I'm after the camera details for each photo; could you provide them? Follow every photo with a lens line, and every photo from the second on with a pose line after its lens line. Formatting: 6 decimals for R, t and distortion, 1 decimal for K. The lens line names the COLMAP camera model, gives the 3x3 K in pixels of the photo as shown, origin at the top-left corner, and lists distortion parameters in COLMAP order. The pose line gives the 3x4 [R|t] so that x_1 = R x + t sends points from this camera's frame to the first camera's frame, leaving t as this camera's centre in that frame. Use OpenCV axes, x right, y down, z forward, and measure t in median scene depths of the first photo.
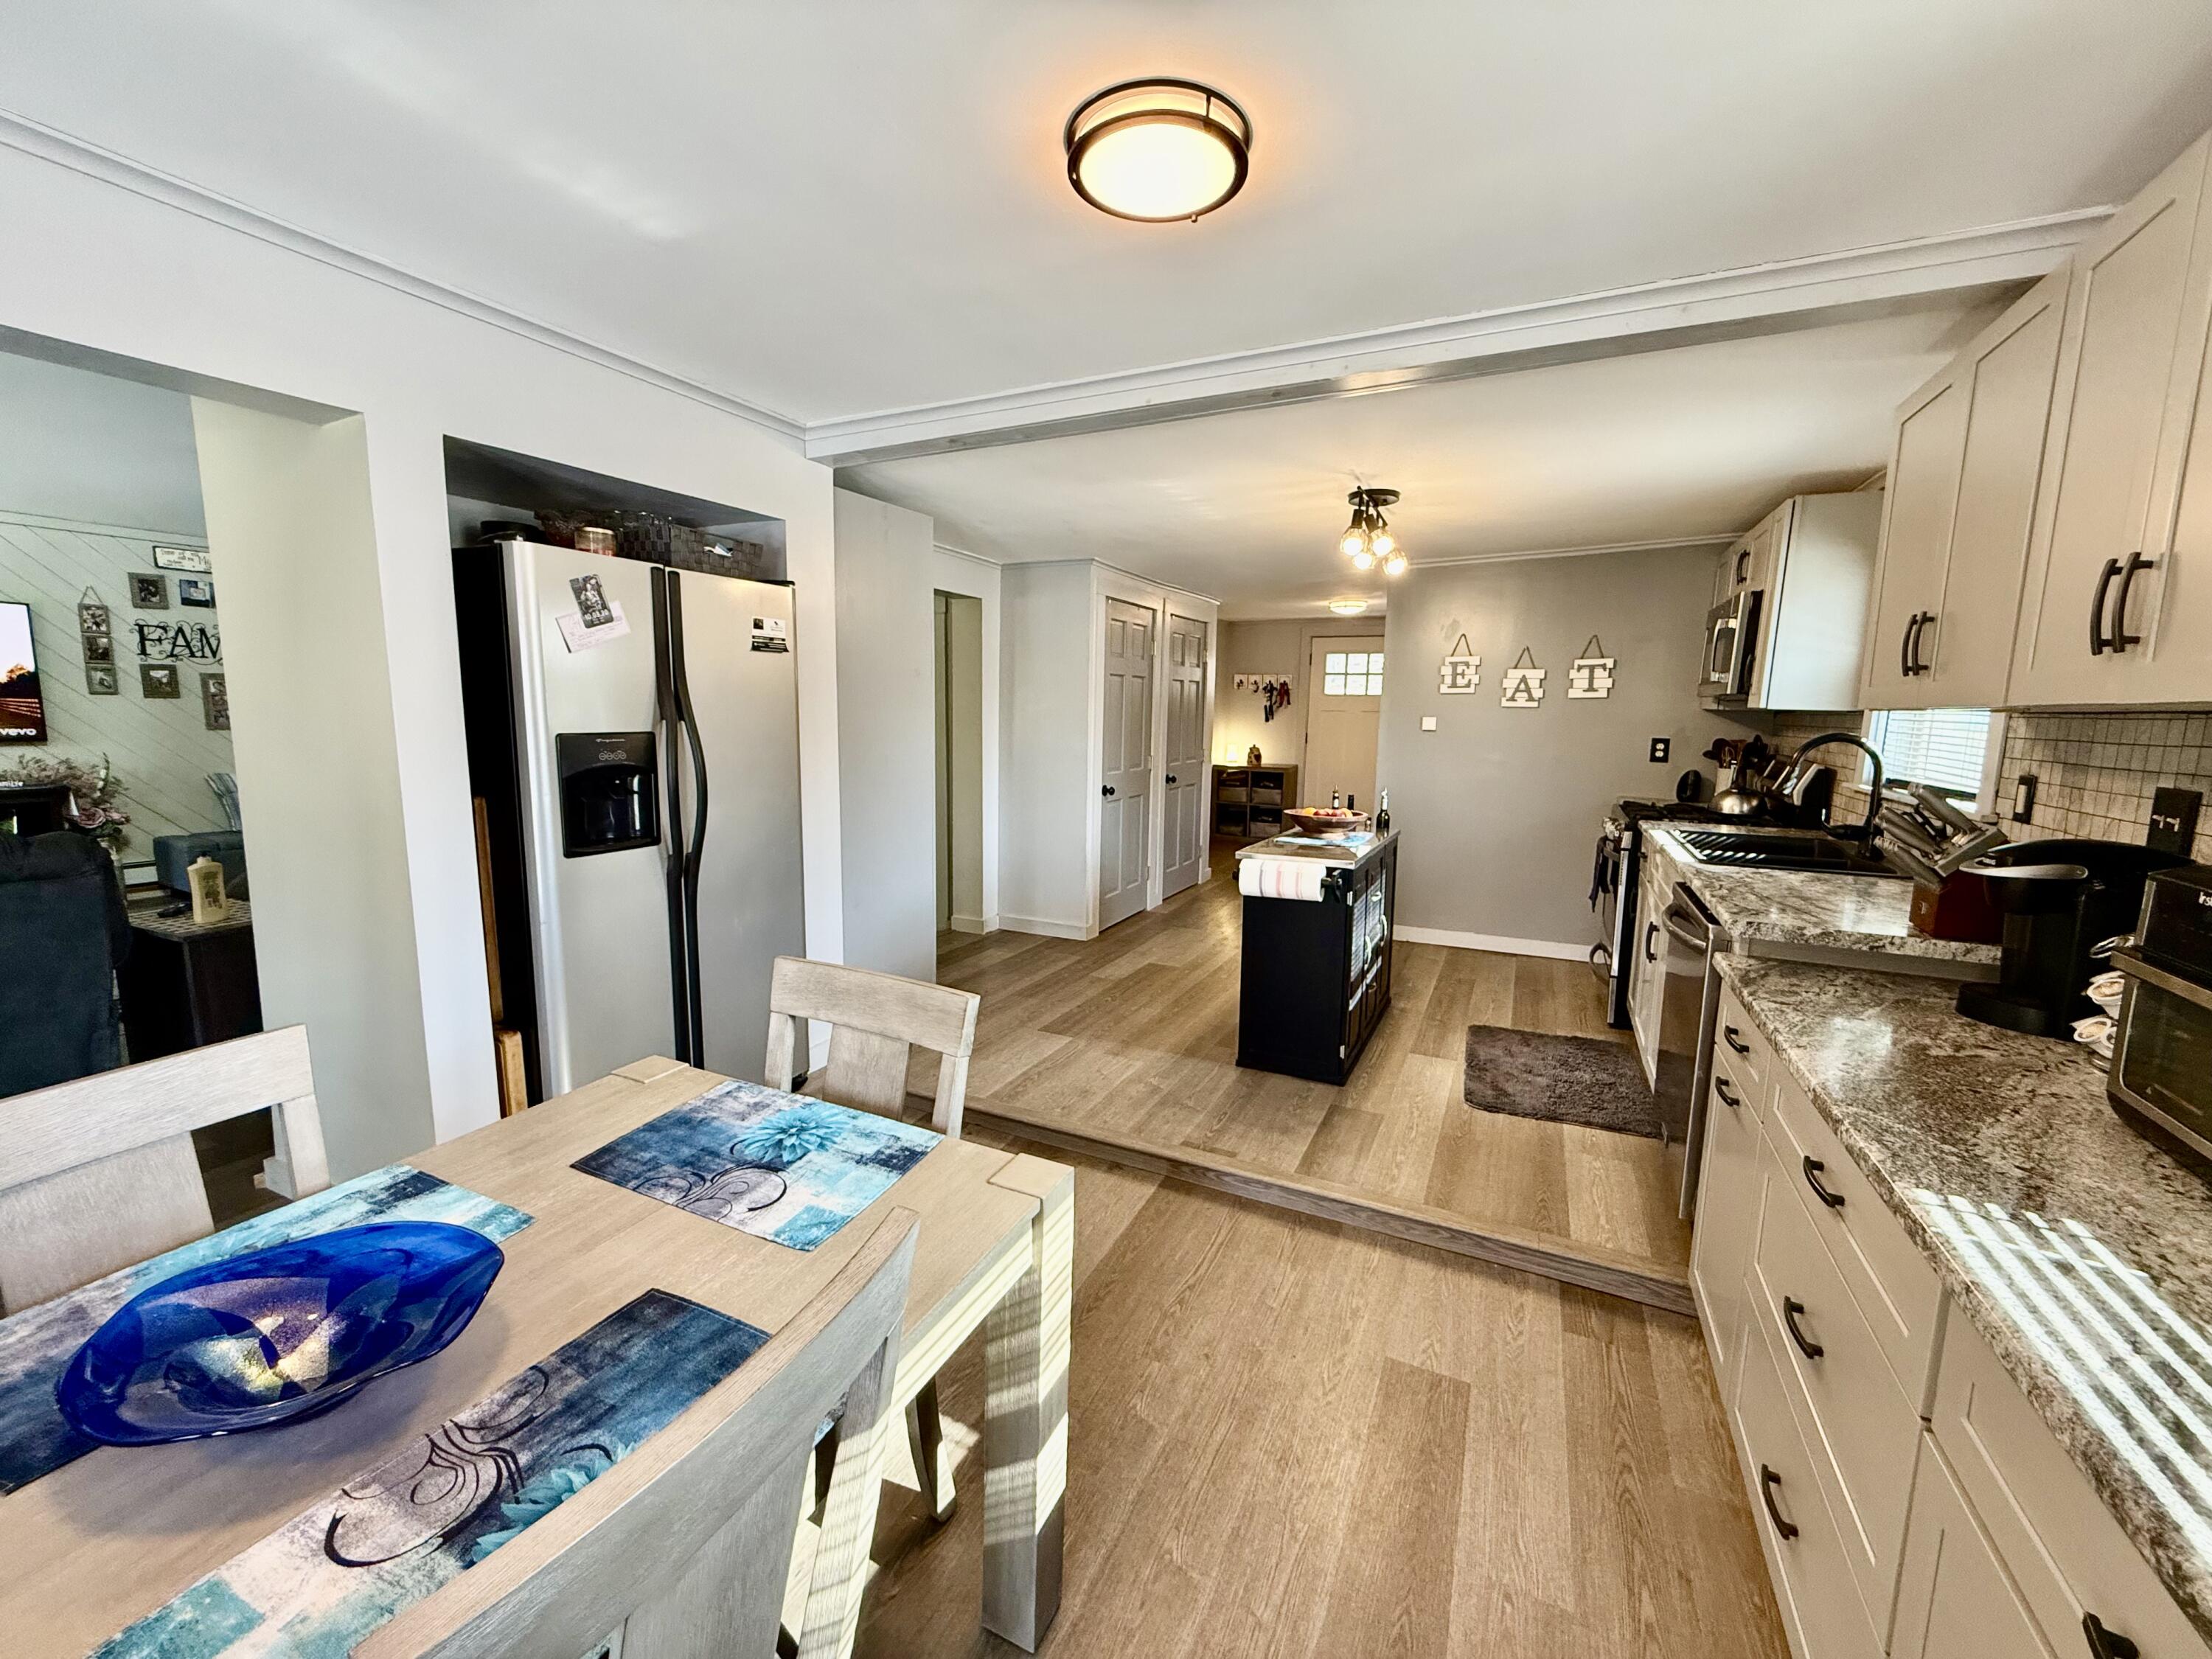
lens RADIAL K [[881.8, 0, 1102.3], [0, 881.8, 828.8], [0, 0, 1]] dist [-0.000660, 0.000141]
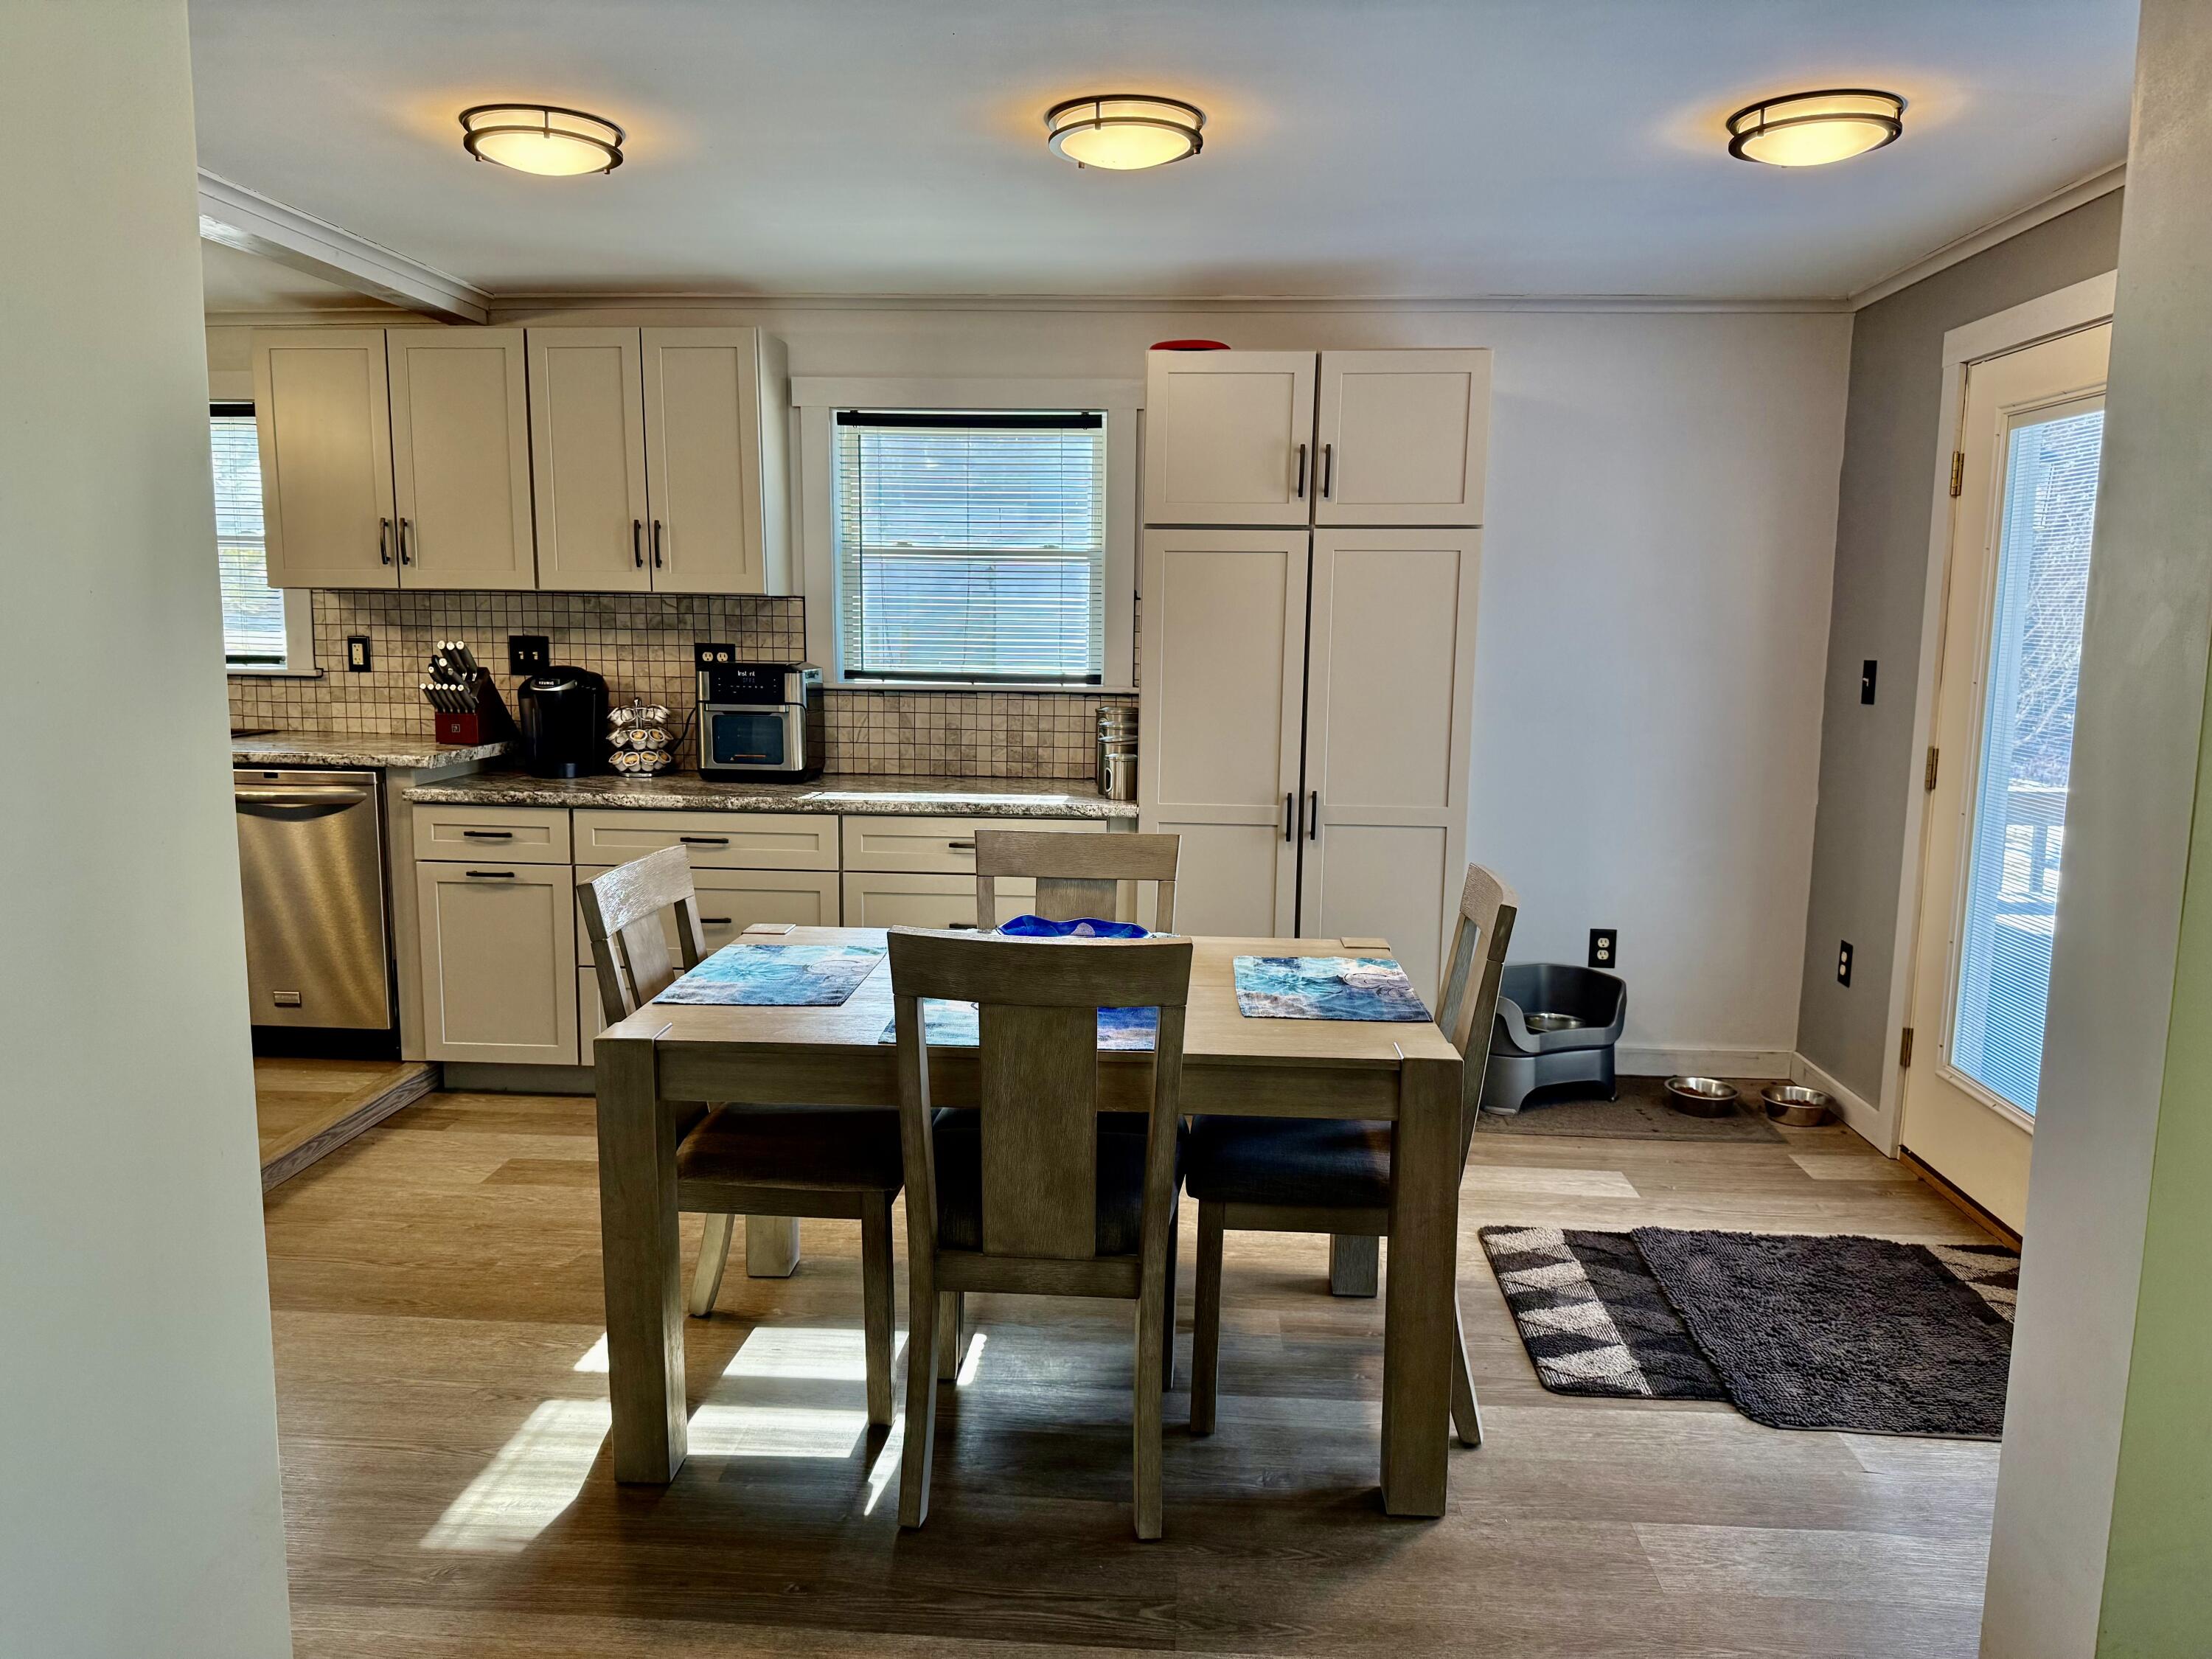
lens RADIAL K [[1543.8, 0, 1100.3], [0, 1543.8, 826.7], [0, 0, 1]] dist [0.108280, -0.162804]
pose [[-0.379681, -0.150622, 0.912774, -0.896089], [0.108122, 0.972670, 0.205480, -0.081348], [-0.918778, 0.176708, -0.353019, 0.476808]]
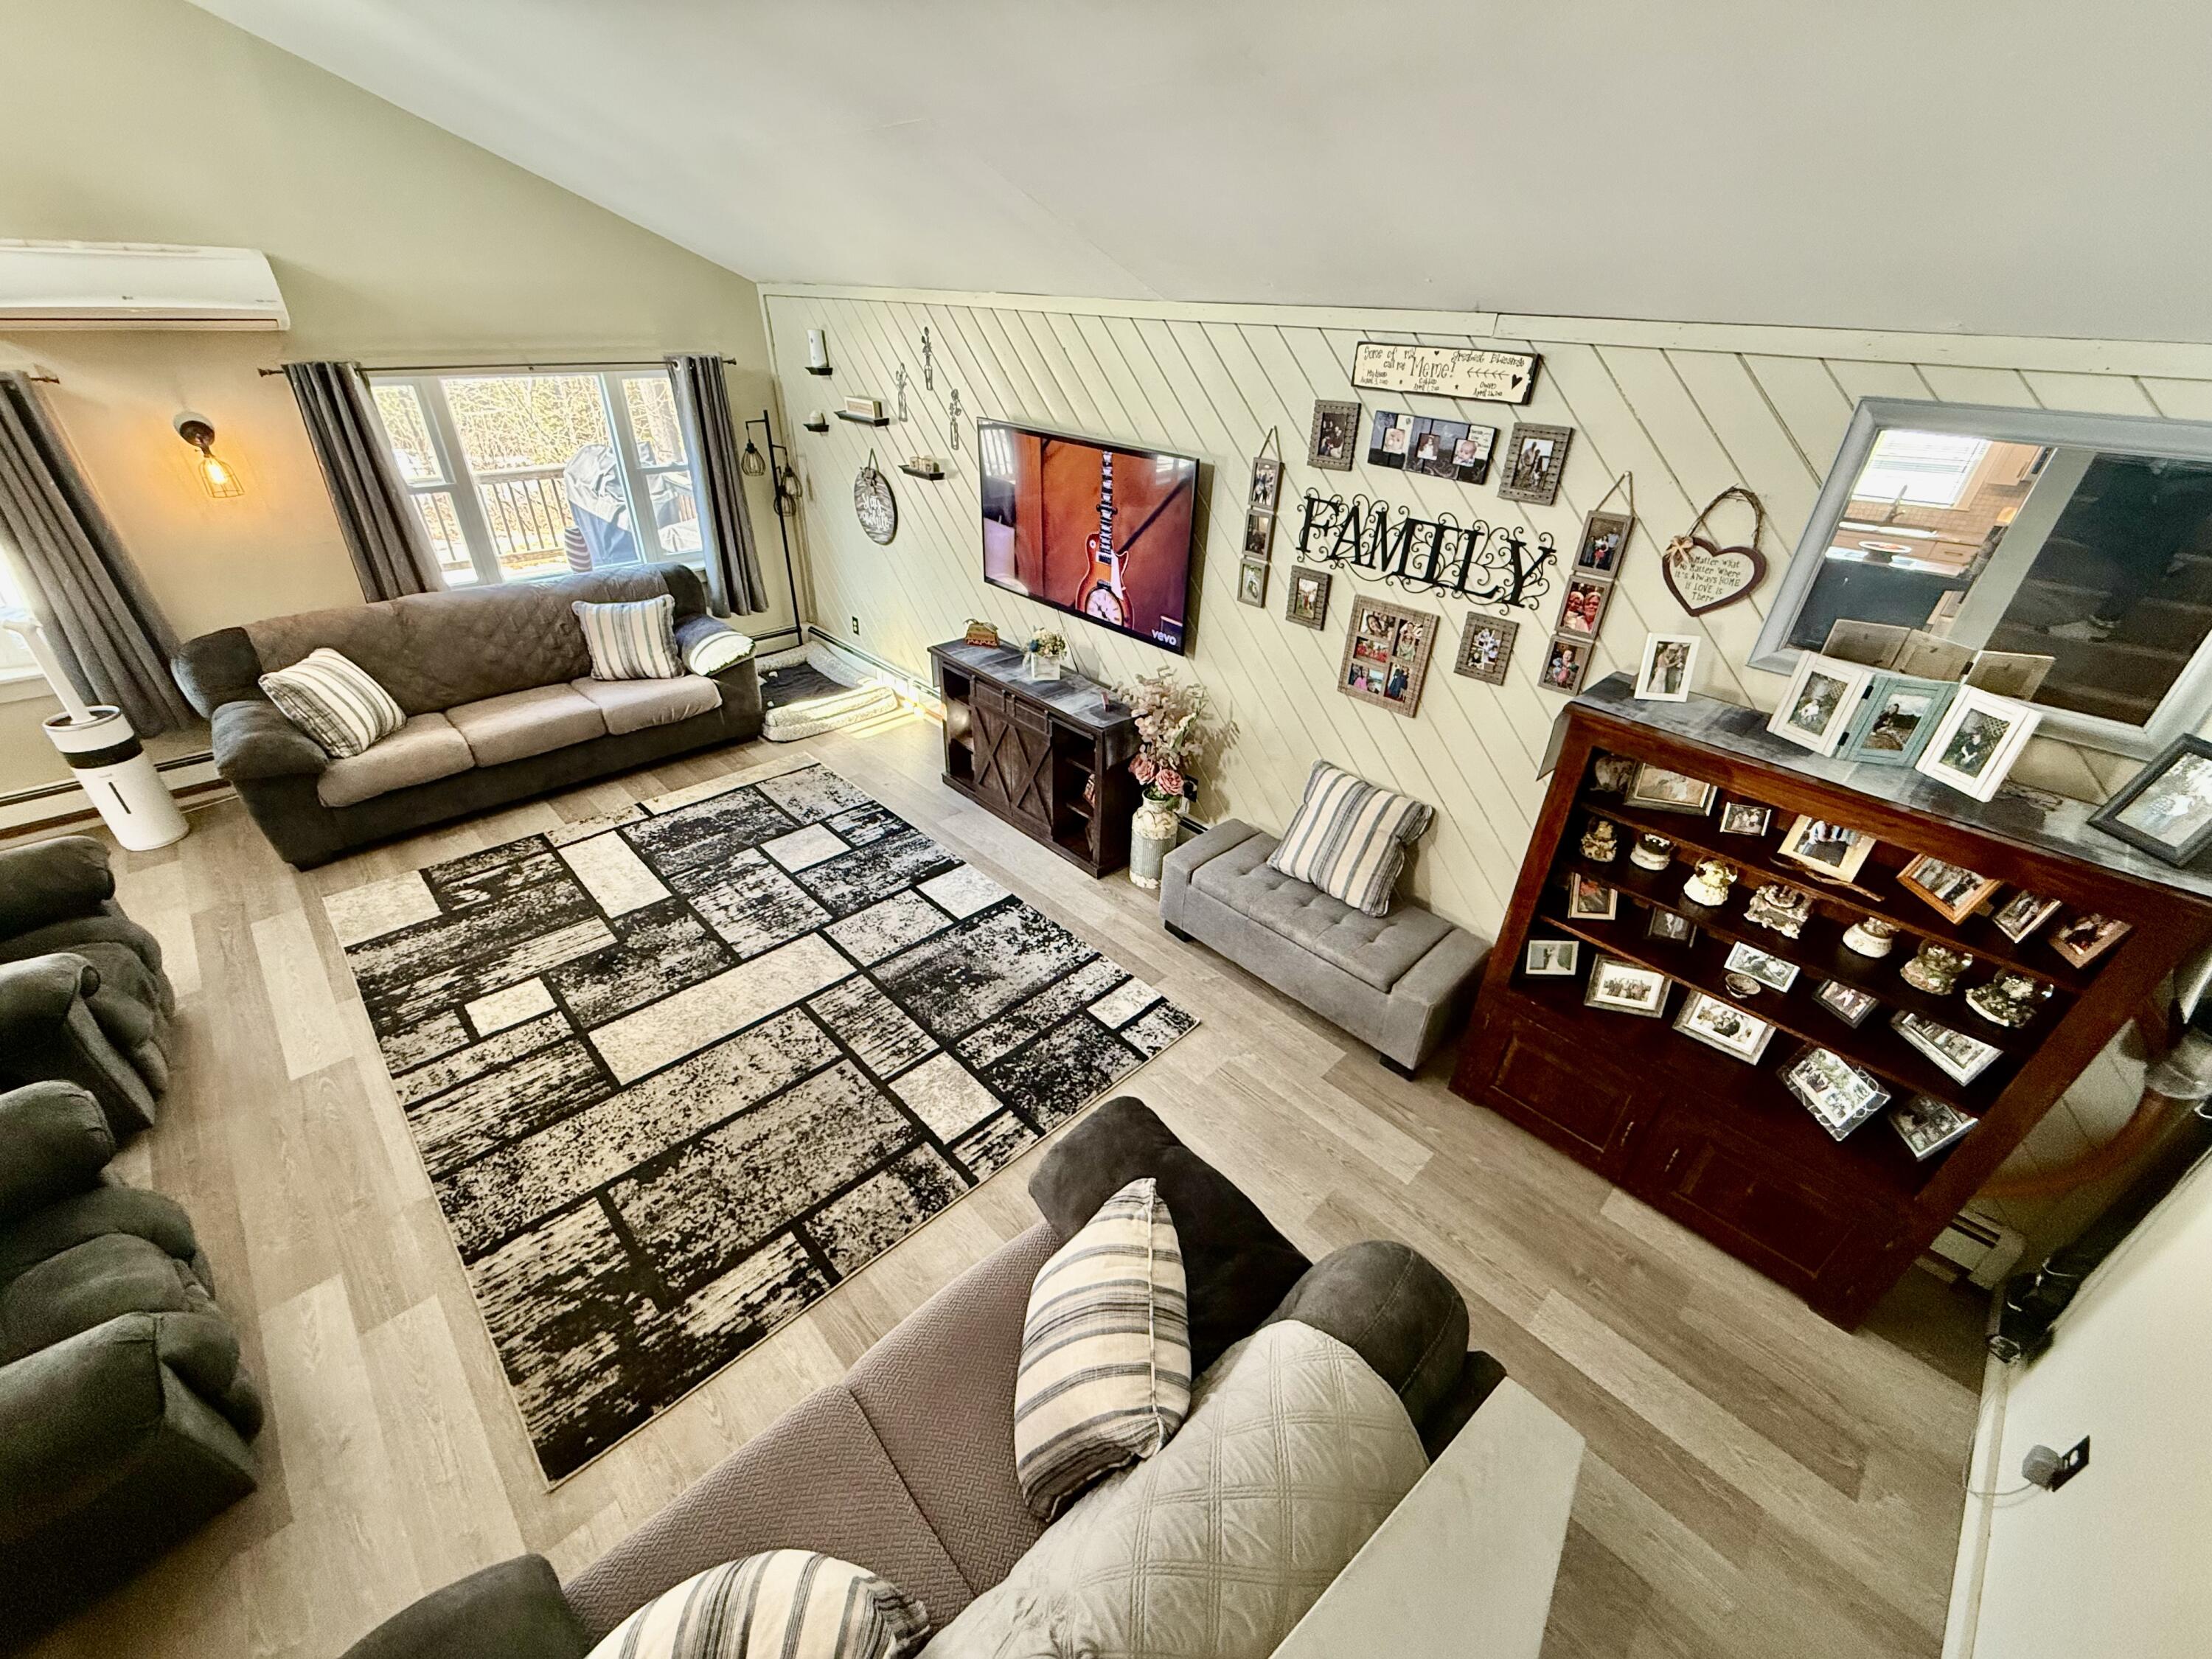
lens RADIAL K [[881.8, 0, 1102.3], [0, 881.8, 828.8], [0, 0, 1]] dist [-0.000660, 0.000141]
pose [[-0.337890, 0.460969, -0.820572, -0.749070], [-0.171524, 0.827089, 0.535260, -0.523982], [0.925424, 0.321607, -0.200398, 1.648441]]
